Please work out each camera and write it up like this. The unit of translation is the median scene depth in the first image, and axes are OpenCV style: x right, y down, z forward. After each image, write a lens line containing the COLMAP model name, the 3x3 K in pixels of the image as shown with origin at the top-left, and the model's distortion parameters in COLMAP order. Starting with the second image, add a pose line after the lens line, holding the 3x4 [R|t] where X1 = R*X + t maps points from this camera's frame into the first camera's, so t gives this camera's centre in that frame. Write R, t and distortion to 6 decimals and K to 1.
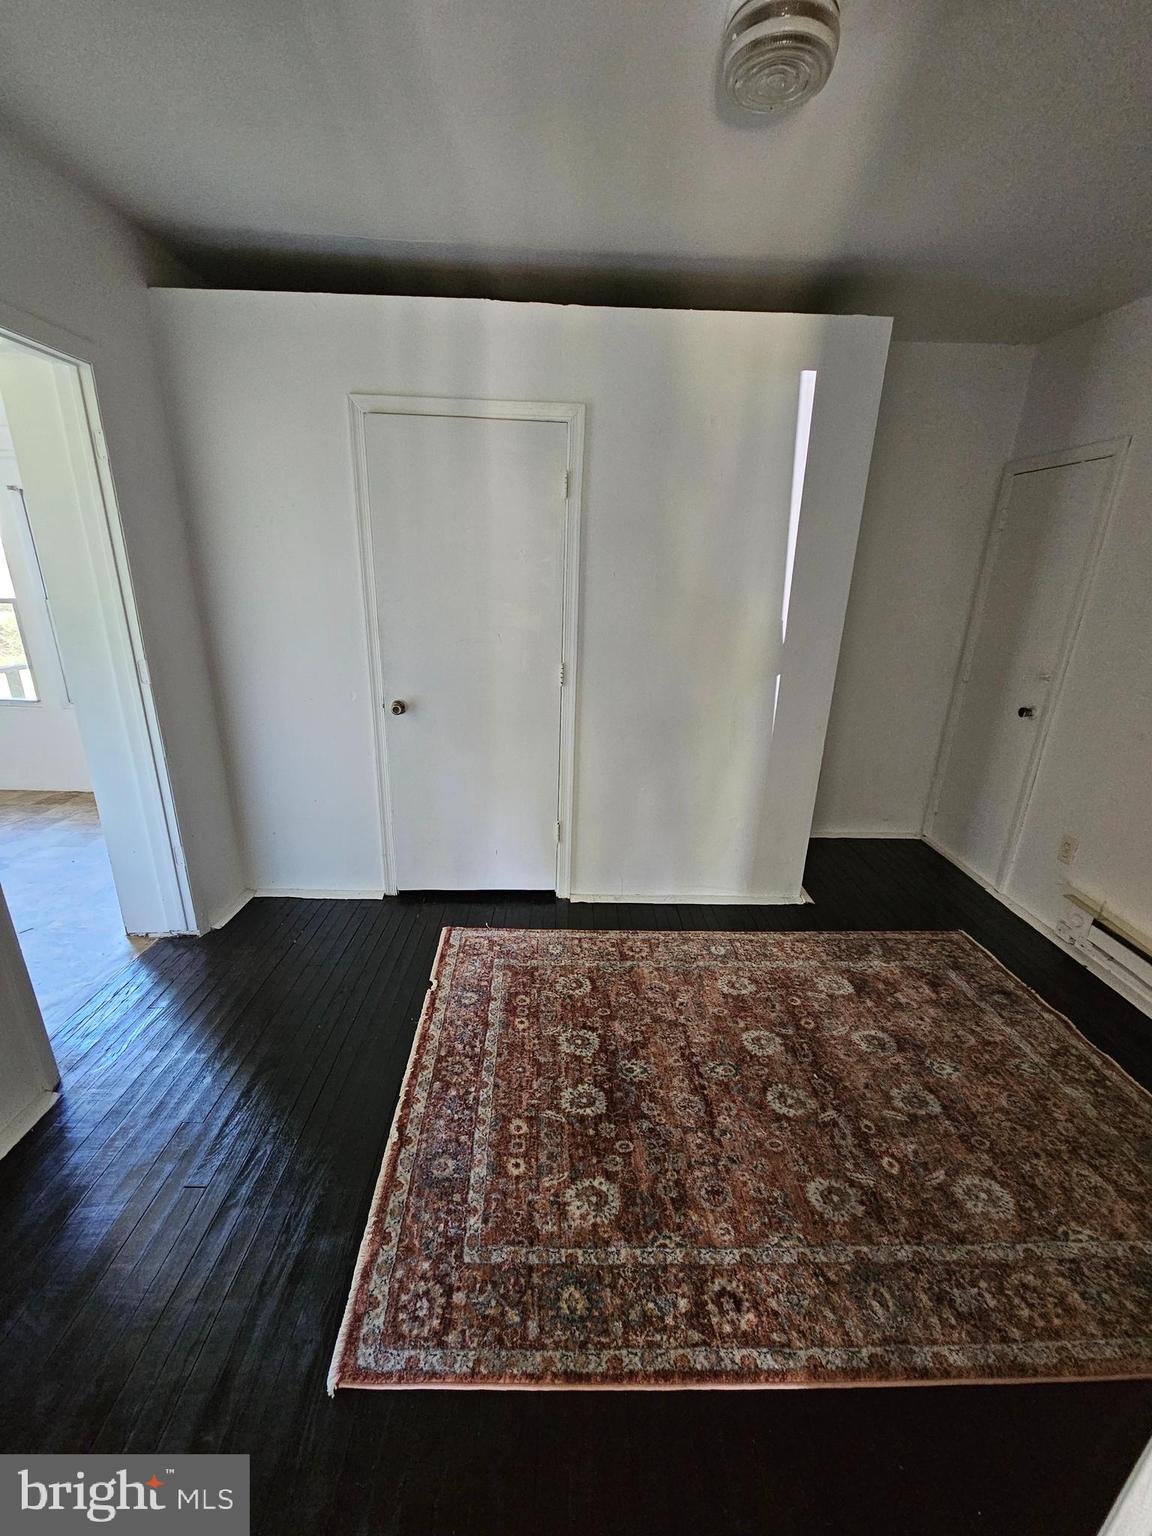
lens RADIAL K [[627.9, 0, 576.6], [0, 627.9, 776.4], [0, 0, 1]] dist [0.001675, 0.000187]
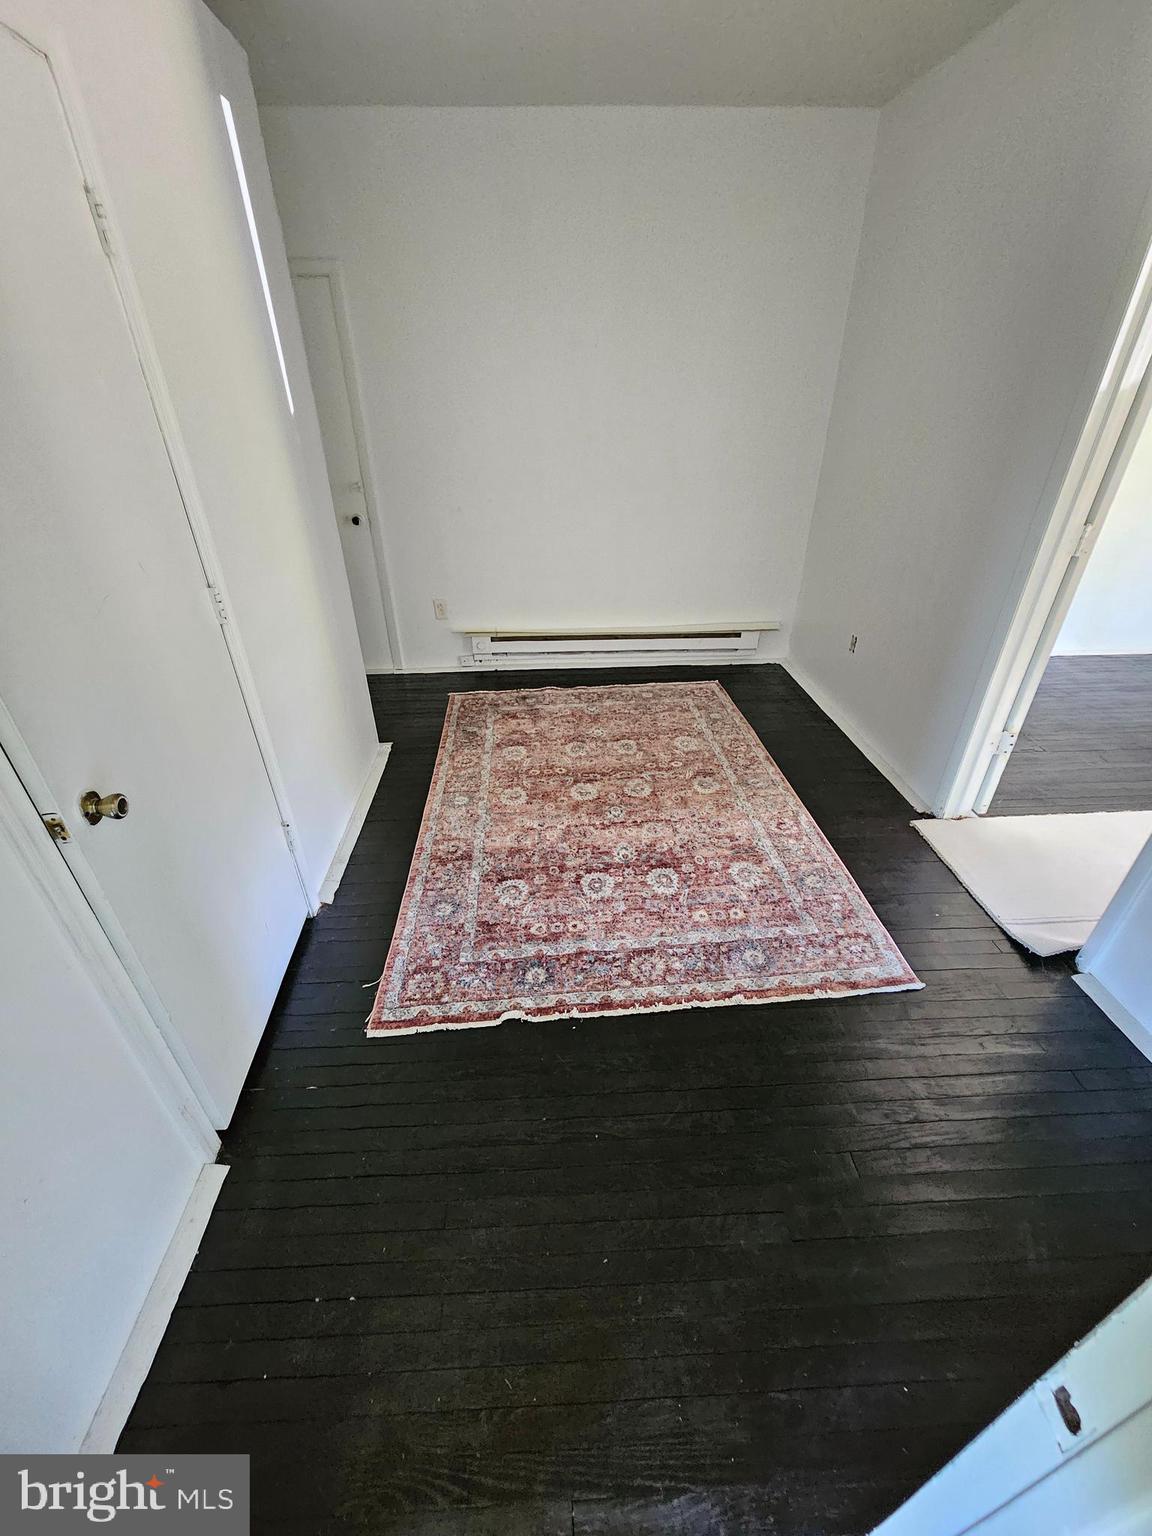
lens RADIAL K [[627.9, 0, 576.6], [0, 627.9, 776.4], [0, 0, 1]] dist [0.001675, 0.000187]
pose [[-0.030619, -0.549444, 0.834969, -0.778380], [0.334301, 0.781624, 0.526600, -0.295051], [-0.941969, 0.295256, 0.159747, 0.796199]]
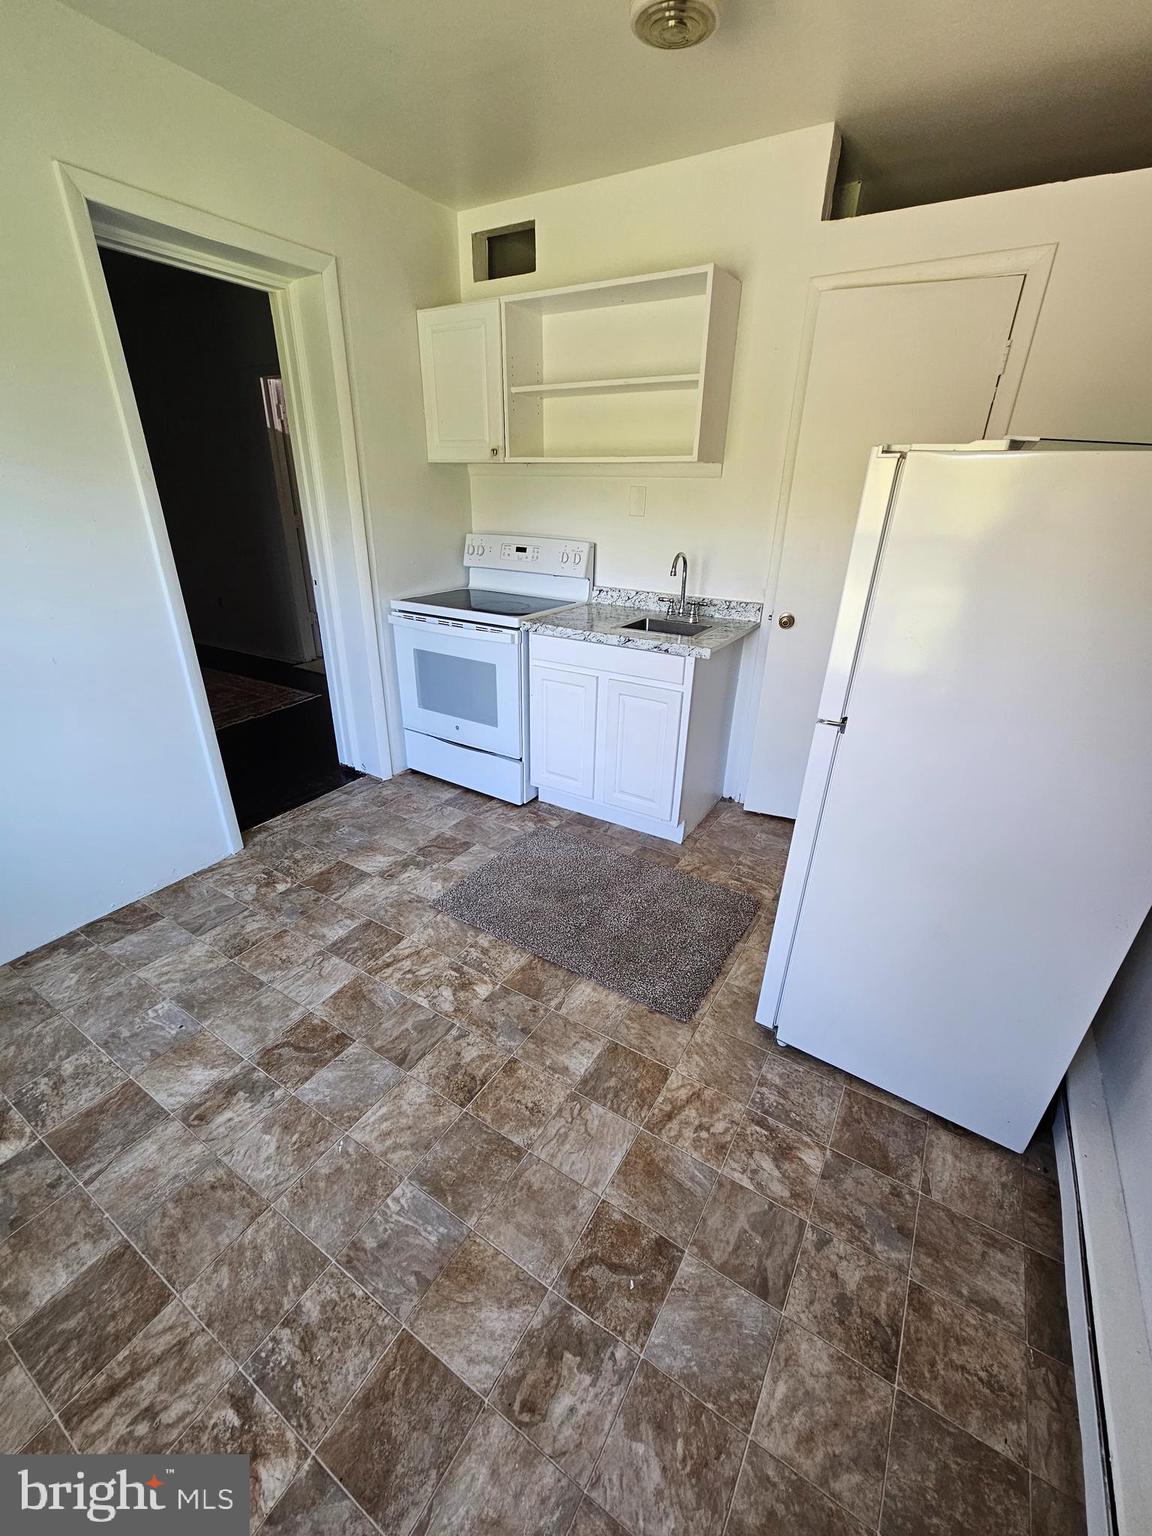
lens RADIAL K [[627.9, 0, 576.6], [0, 627.9, 776.4], [0, 0, 1]] dist [0.001675, 0.000187]
pose [[-0.844119, -0.272994, 0.461452, -1.979963], [0.128269, 0.732849, 0.668191, -0.538904], [-0.520587, 0.623223, -0.583595, 1.514288]]
